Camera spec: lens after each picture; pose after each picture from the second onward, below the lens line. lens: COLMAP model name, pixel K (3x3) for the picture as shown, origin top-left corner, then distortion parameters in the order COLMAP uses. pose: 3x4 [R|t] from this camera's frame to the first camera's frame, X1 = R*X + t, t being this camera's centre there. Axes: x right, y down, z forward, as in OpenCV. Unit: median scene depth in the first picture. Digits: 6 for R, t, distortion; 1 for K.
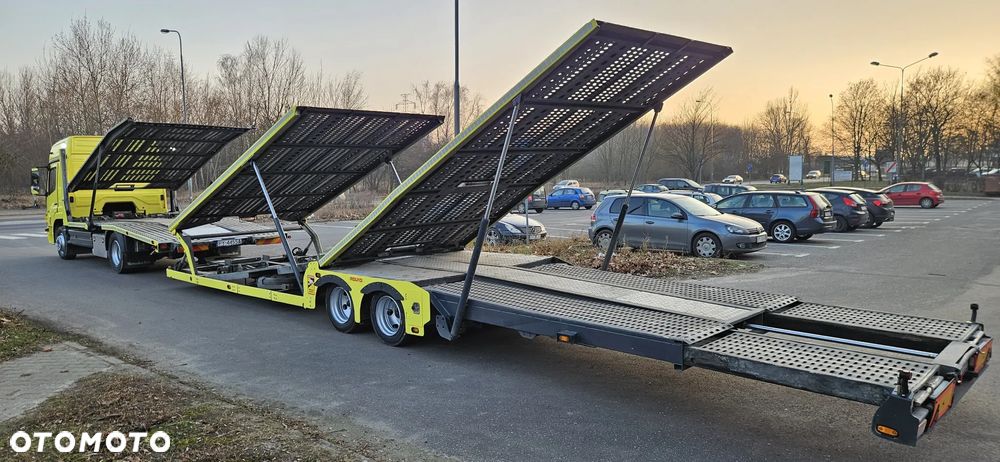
lens RADIAL K [[655.7, 0, 490.4], [0, 655.7, 230.0], [0, 0, 1]] dist [0.082244, -0.071254]
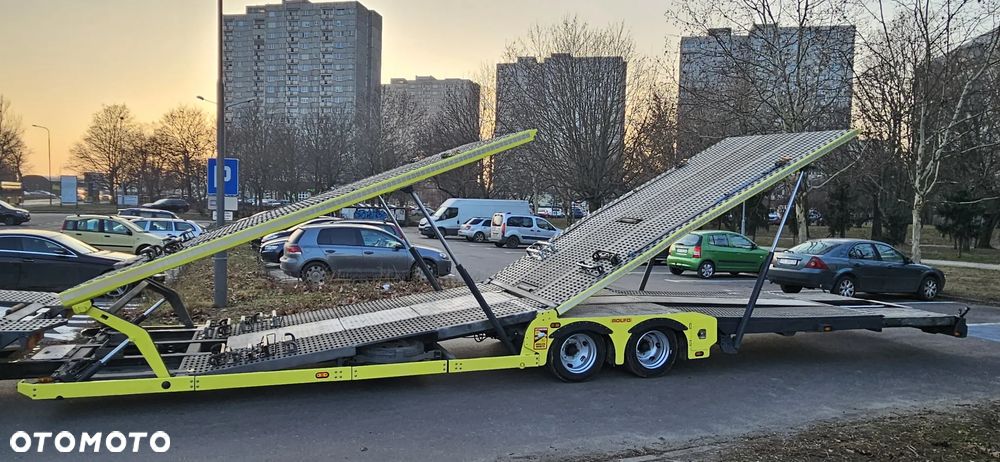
lens RADIAL K [[666.8, 0, 493.5], [0, 666.8, 236.3], [0, 0, 1]] dist [0.004544, 0.000346]
pose [[0.455925, -0.017120, 0.889854, -1.006919], [0.039232, 0.999230, -0.000876, -0.049124], [-0.889153, 0.035310, 0.456245, 0.607800]]
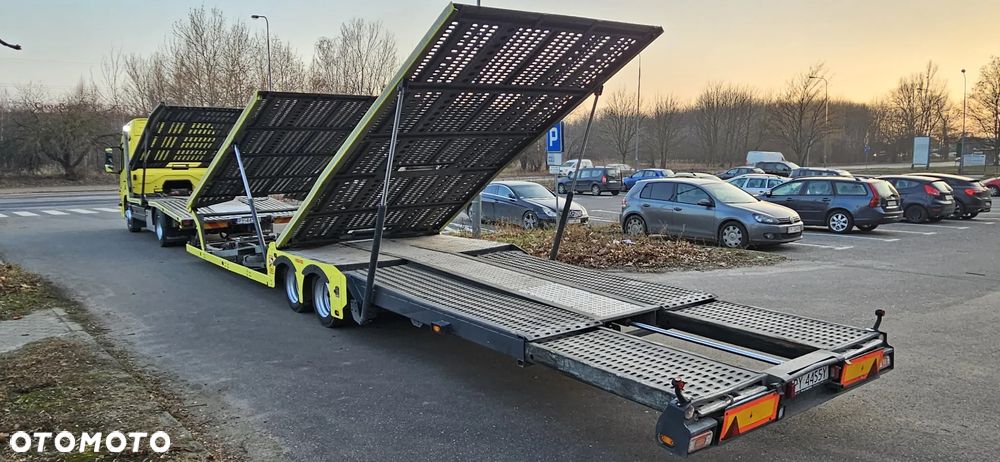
lens RADIAL K [[666.8, 0, 493.5], [0, 666.8, 236.3], [0, 0, 1]] dist [0.004544, 0.000346]
pose [[0.988225, 0.026284, -0.150735, 0.214823], [-0.020397, 0.998973, 0.040468, -0.010021], [0.151643, -0.036917, 0.987746, 0.017350]]
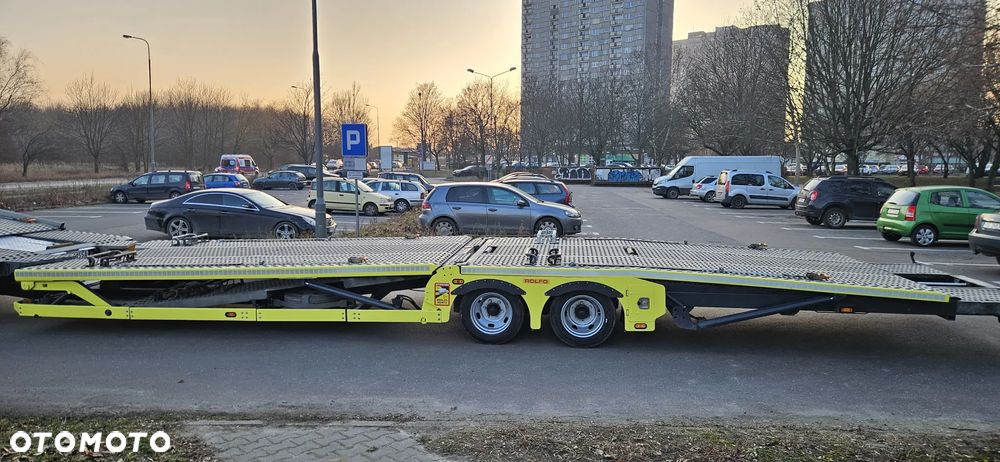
lens RADIAL K [[657.3, 0, 500.0], [0, 657.3, 231.0], [0, 0, 1]] dist [0.088552, -0.084438]
pose [[0.788726, -0.047282, 0.612924, -0.673568], [0.034321, 0.998870, 0.032890, -0.020523], [-0.613786, -0.004905, 0.789457, 0.278331]]
